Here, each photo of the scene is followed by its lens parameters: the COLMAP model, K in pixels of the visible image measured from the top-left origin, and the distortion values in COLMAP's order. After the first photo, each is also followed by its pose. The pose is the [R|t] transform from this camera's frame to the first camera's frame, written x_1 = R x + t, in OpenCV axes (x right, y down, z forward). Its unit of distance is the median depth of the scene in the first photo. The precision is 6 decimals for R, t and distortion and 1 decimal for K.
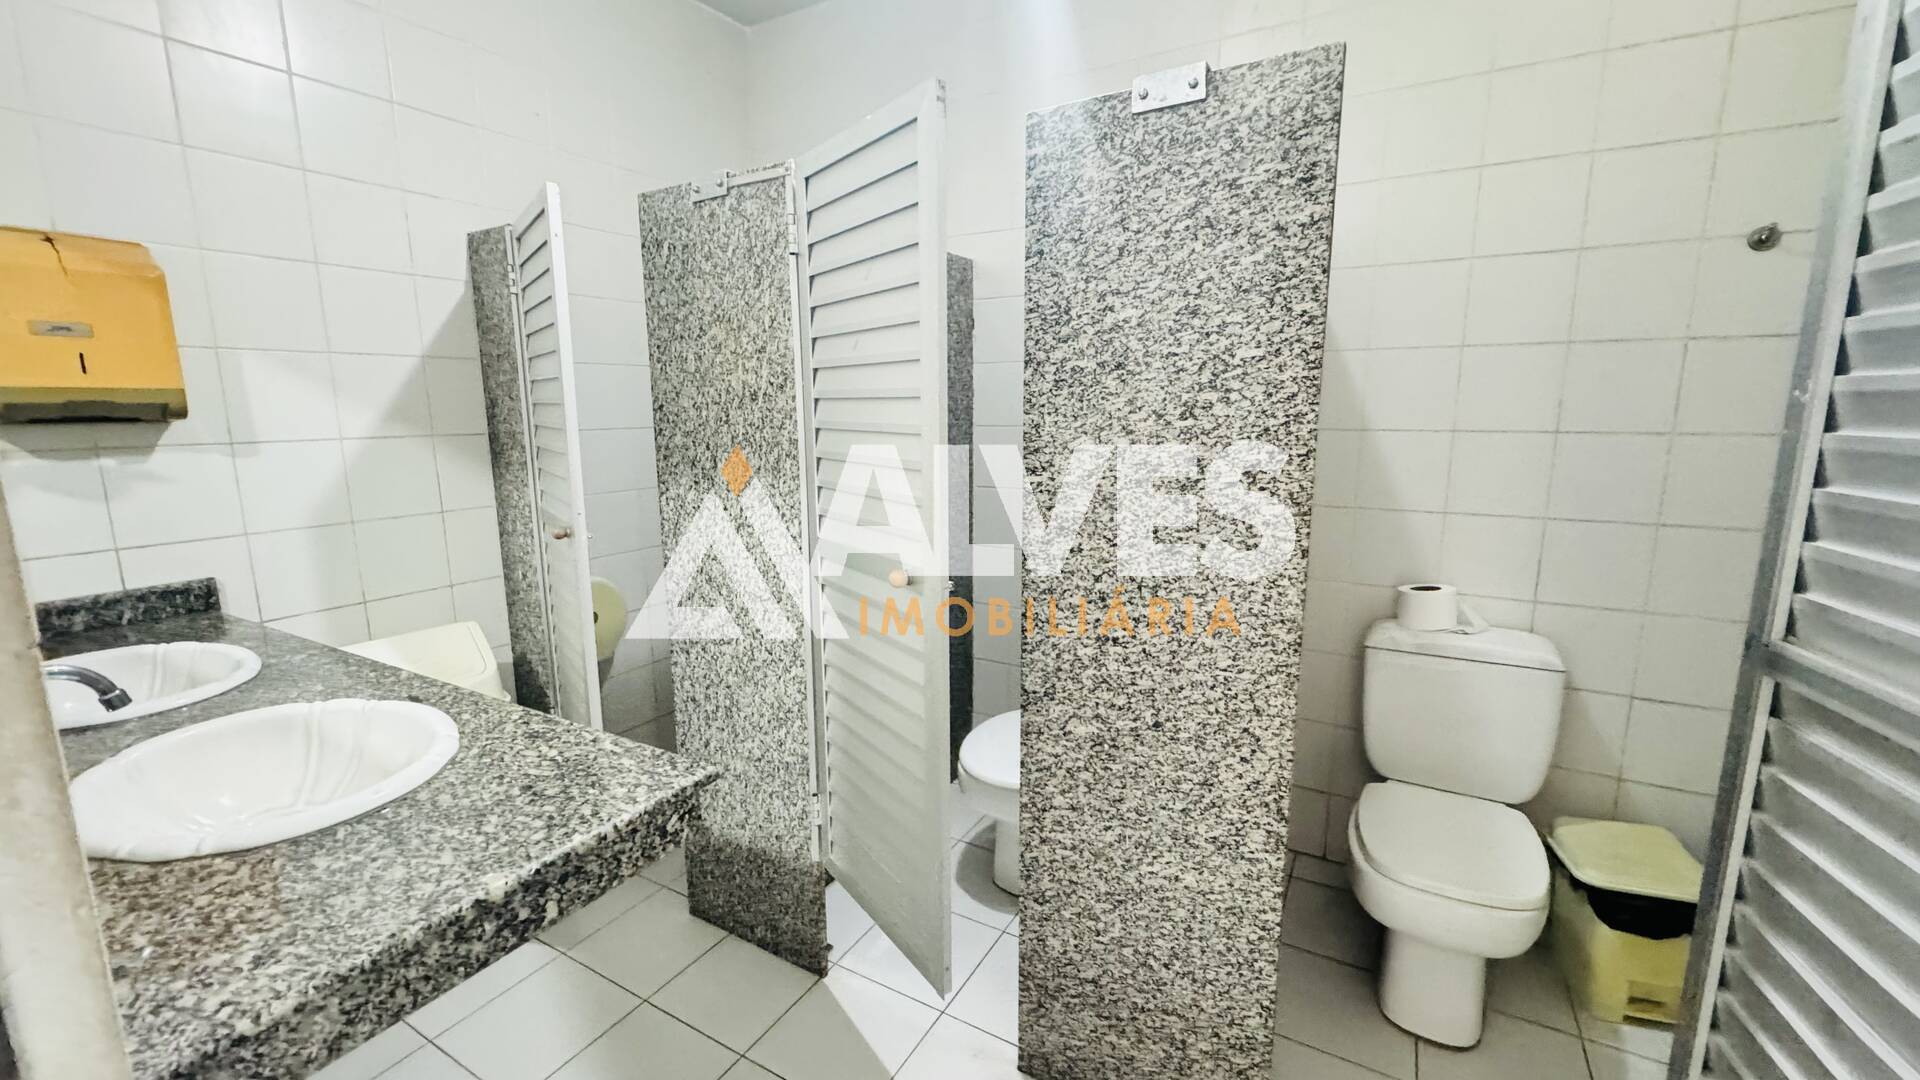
lens RADIAL K [[760.5, 0, 960.3], [0, 760.5, 541.4], [0, 0, 1]] dist [-0.002987, -0.000653]
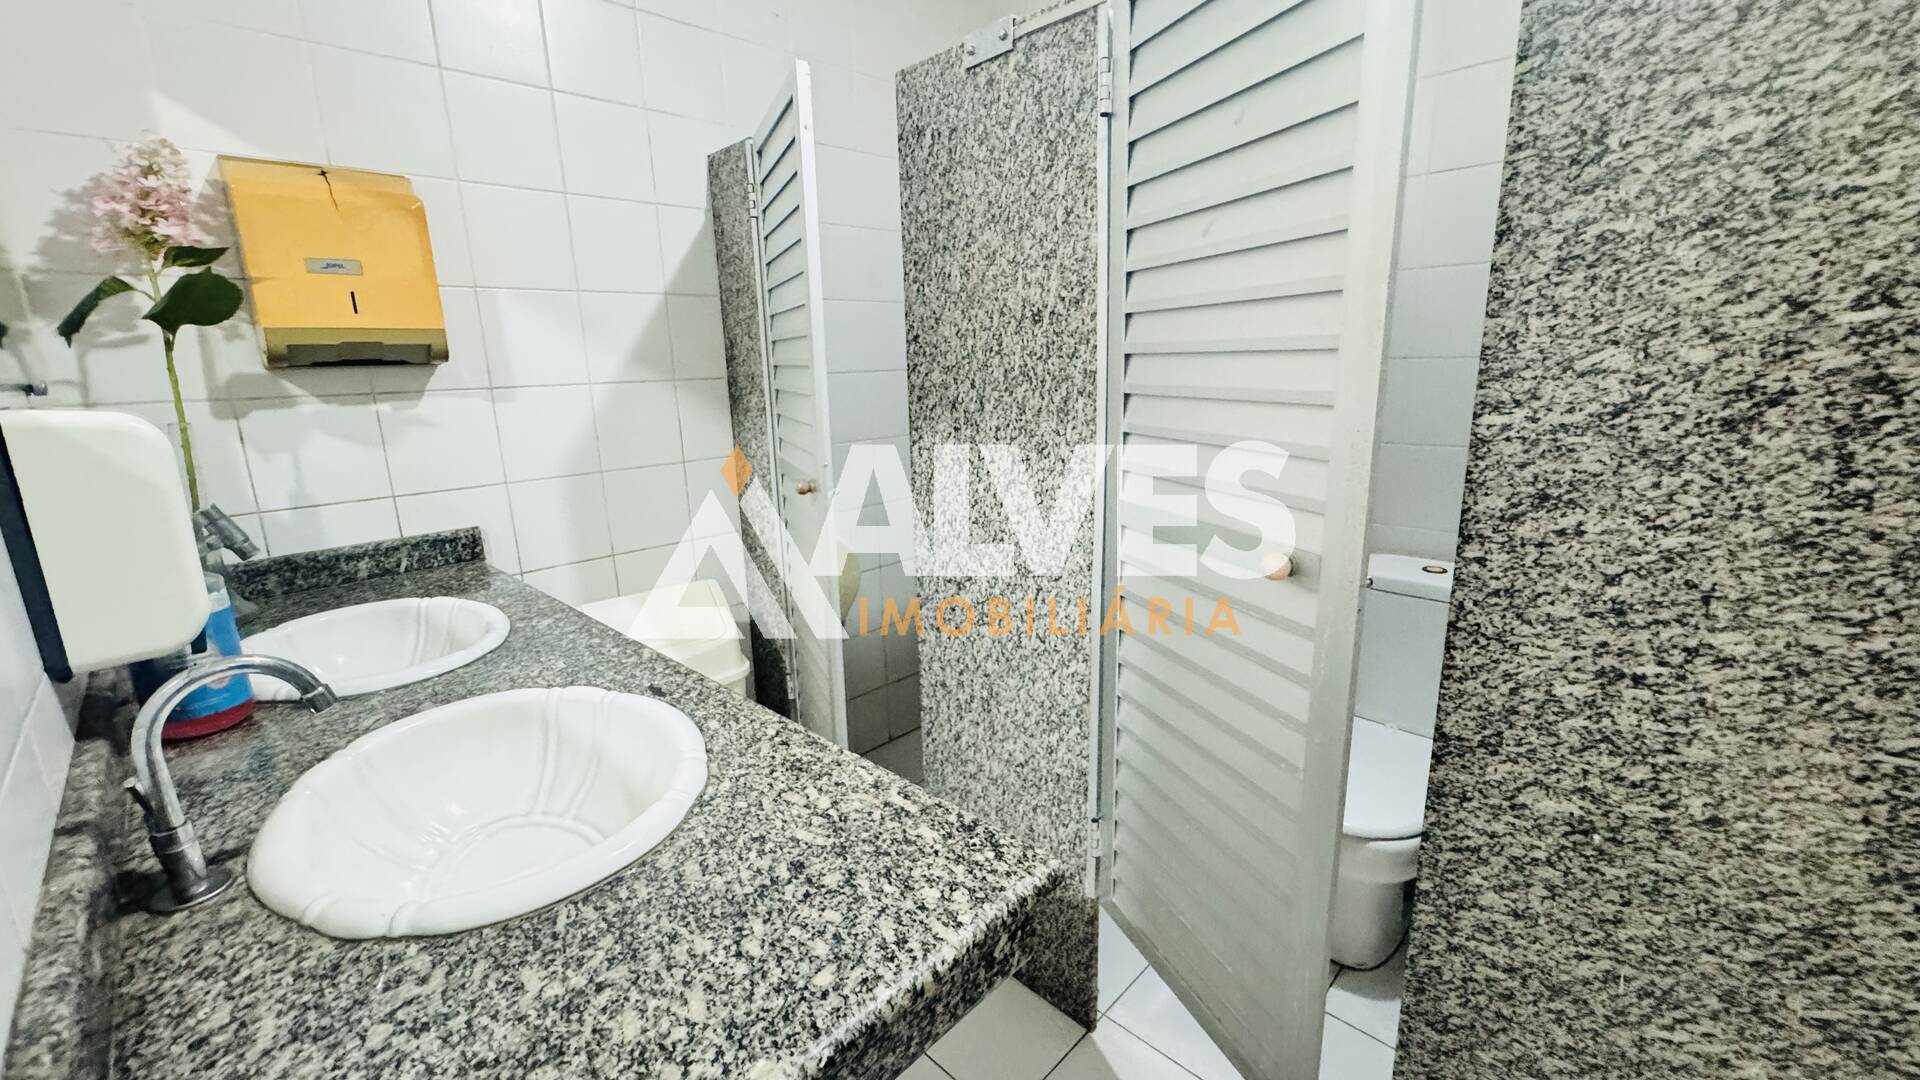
lens RADIAL K [[760.5, 0, 961.6], [0, 760.5, 538.7], [0, 0, 1]] dist [-0.002987, -0.000653]
pose [[0.969465, 0.034414, -0.242801, -0.177128], [-0.020416, 0.997994, 0.059935, -0.010381], [0.244377, -0.053147, 0.968223, 0.253497]]
